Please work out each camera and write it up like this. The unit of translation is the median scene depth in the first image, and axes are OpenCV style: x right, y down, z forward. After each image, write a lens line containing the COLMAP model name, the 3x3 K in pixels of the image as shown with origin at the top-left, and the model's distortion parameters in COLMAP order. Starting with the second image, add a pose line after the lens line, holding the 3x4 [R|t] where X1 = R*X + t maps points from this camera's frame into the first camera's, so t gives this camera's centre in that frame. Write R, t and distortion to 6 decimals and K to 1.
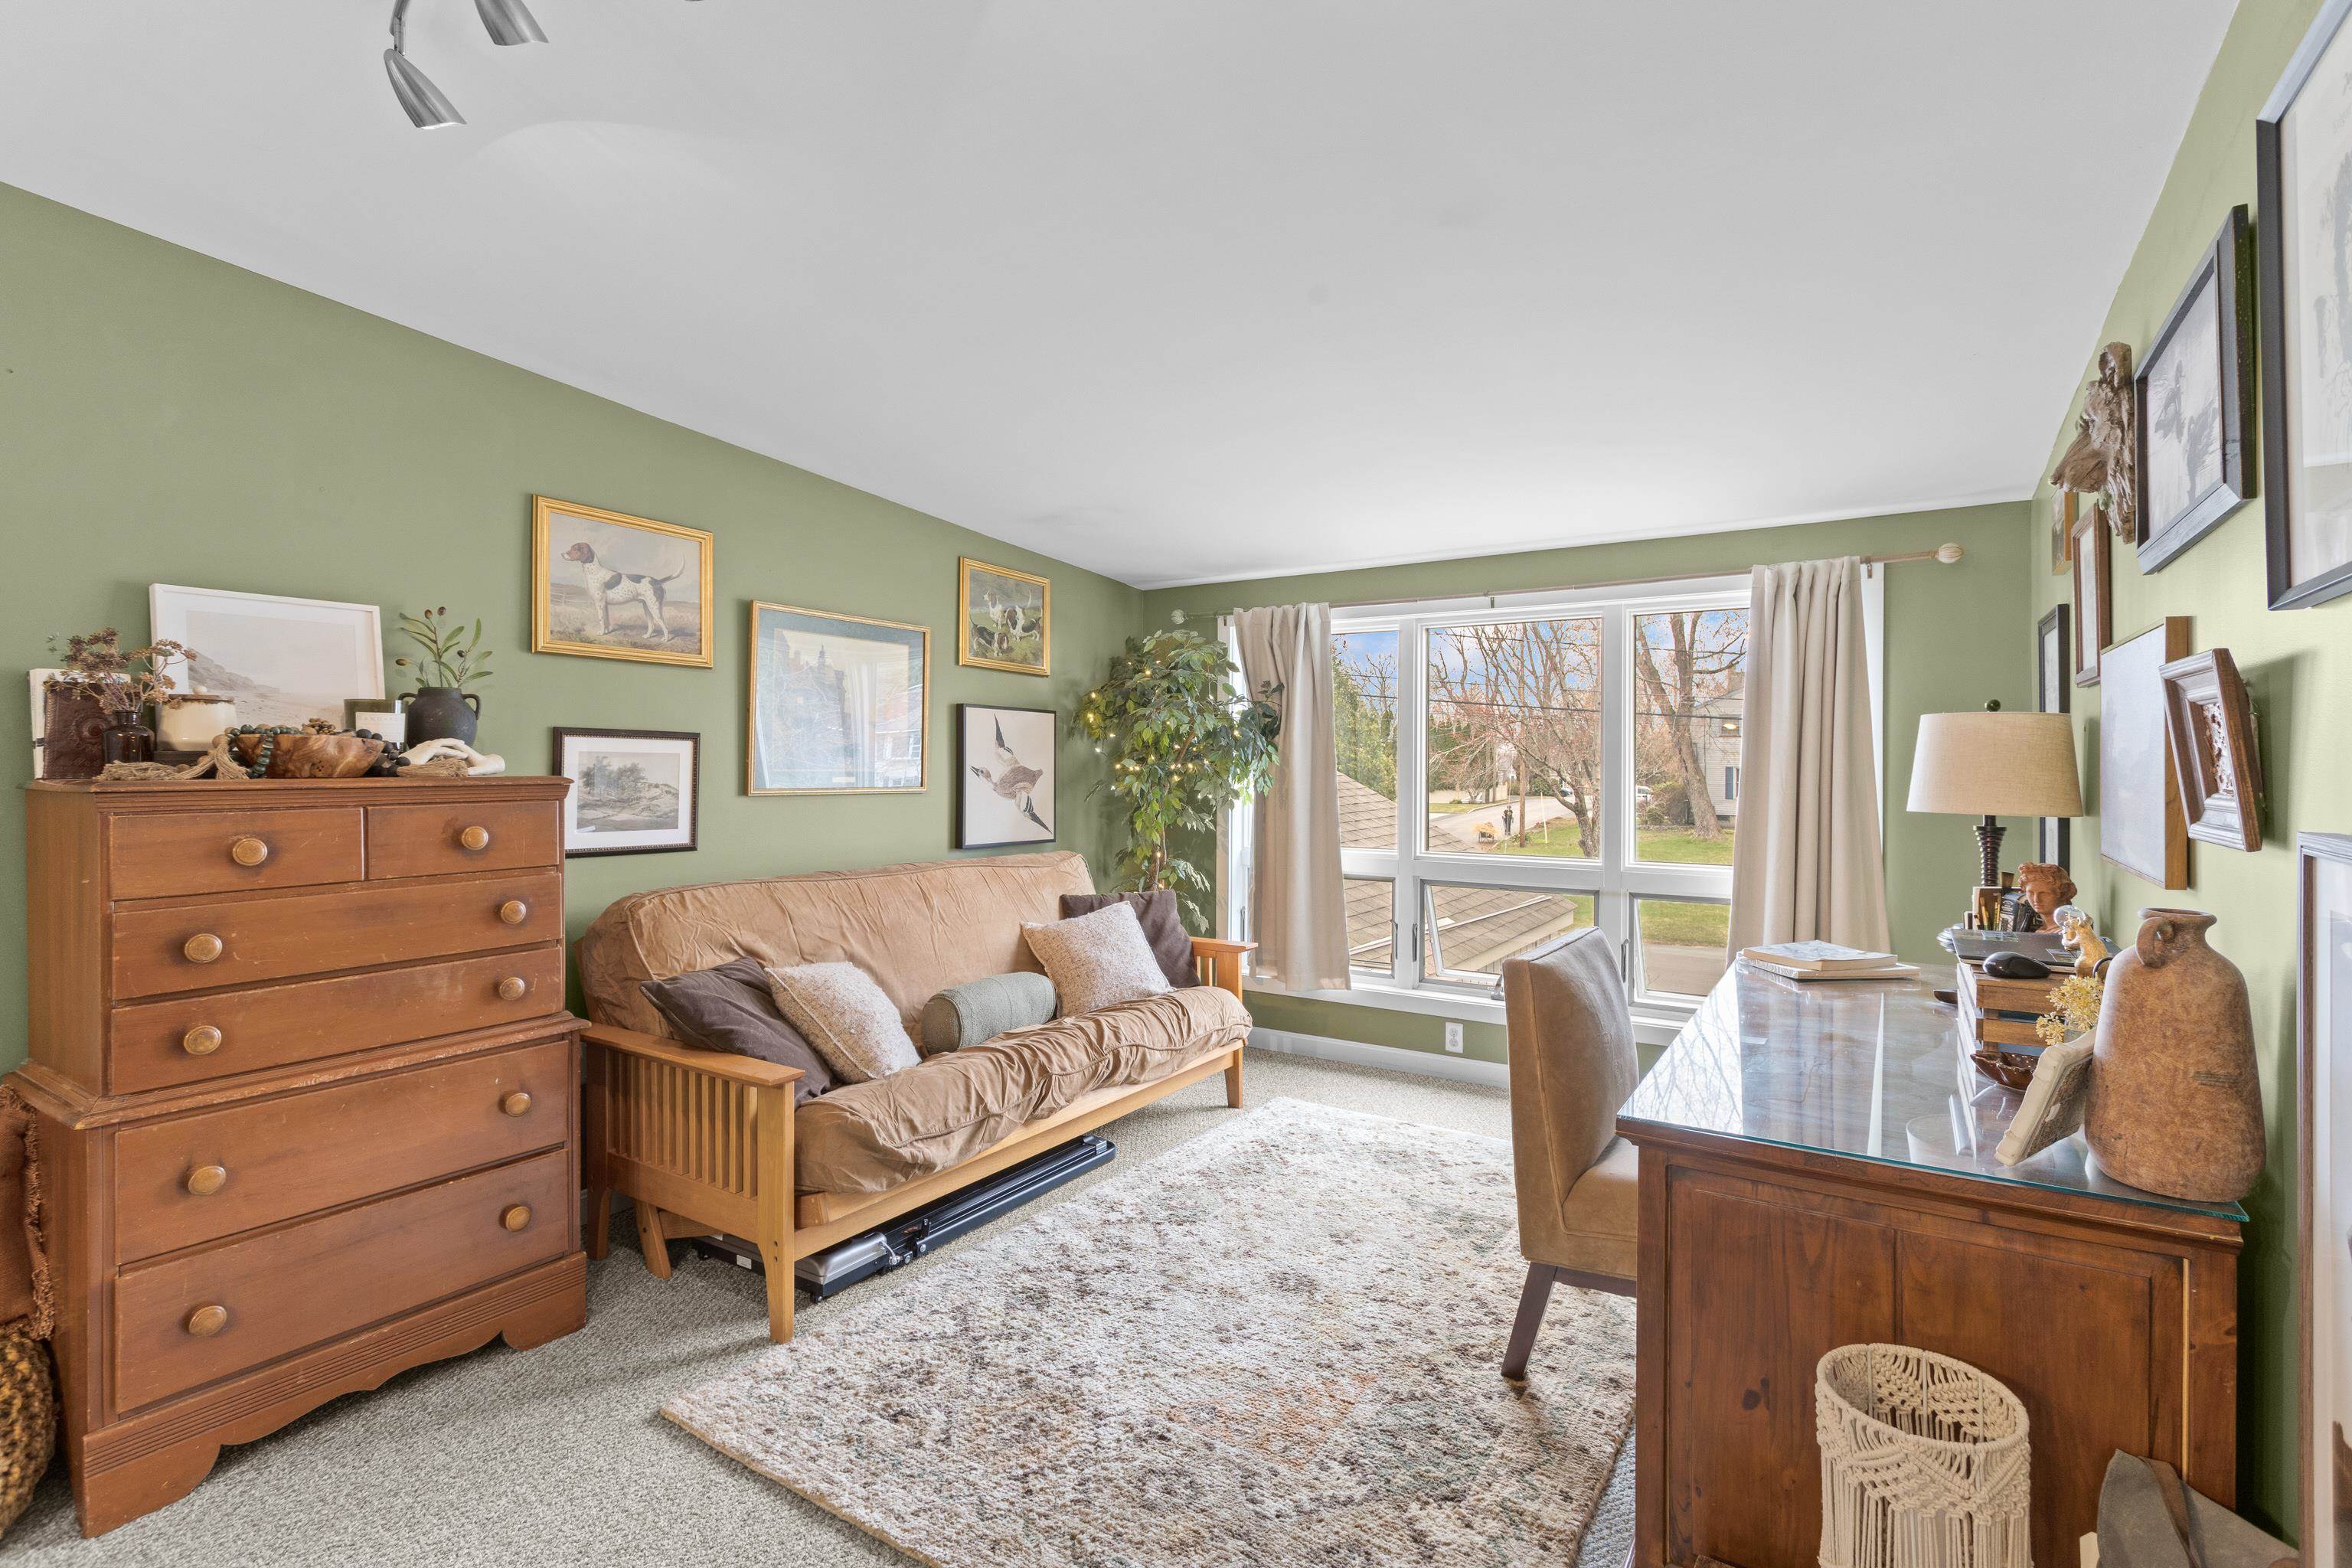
lens RADIAL K [[1107.9, 0, 1171.5], [0, 1107.9, 767.7], [0, 0, 1]] dist [0.002633, 0.000391]
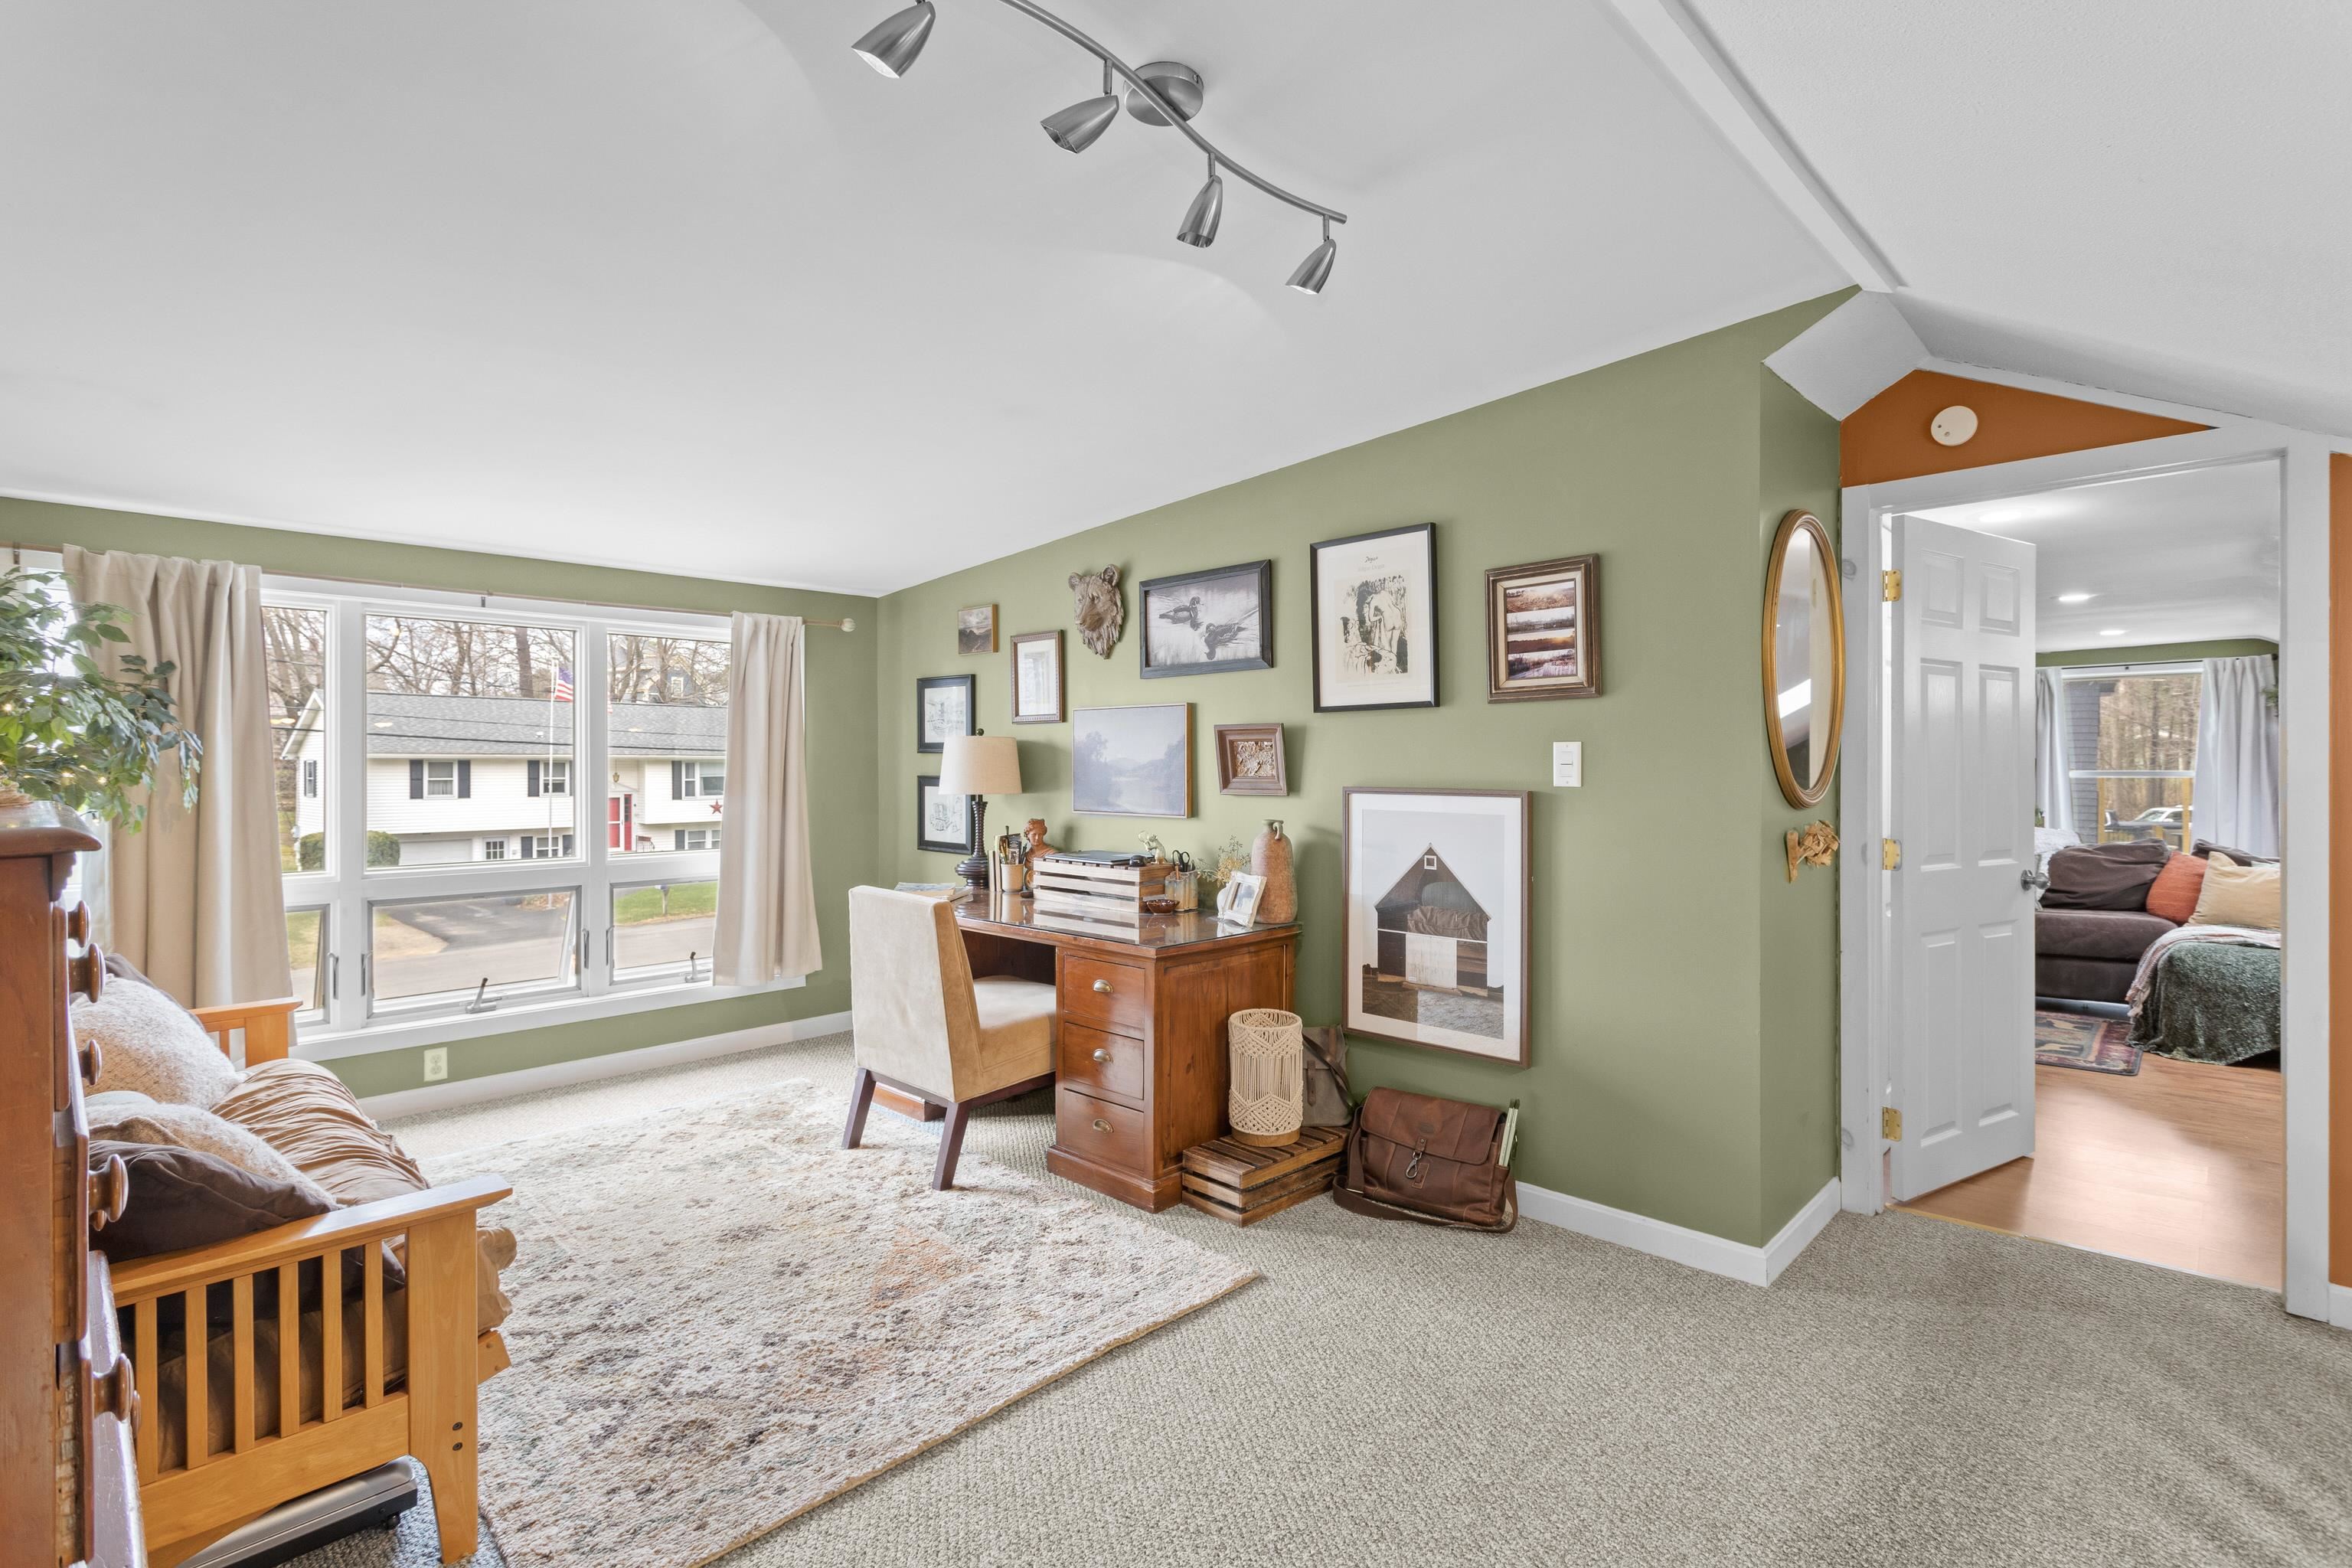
lens RADIAL K [[1107.9, 0, 1181.3], [0, 1107.9, 774.9], [0, 0, 1]] dist [0.002633, 0.000391]
pose [[0.195477, -0.014309, 0.980604, -0.704264], [0.009062, 0.999877, 0.012784, -0.006060], [-0.980667, 0.006387, 0.195582, 0.274967]]
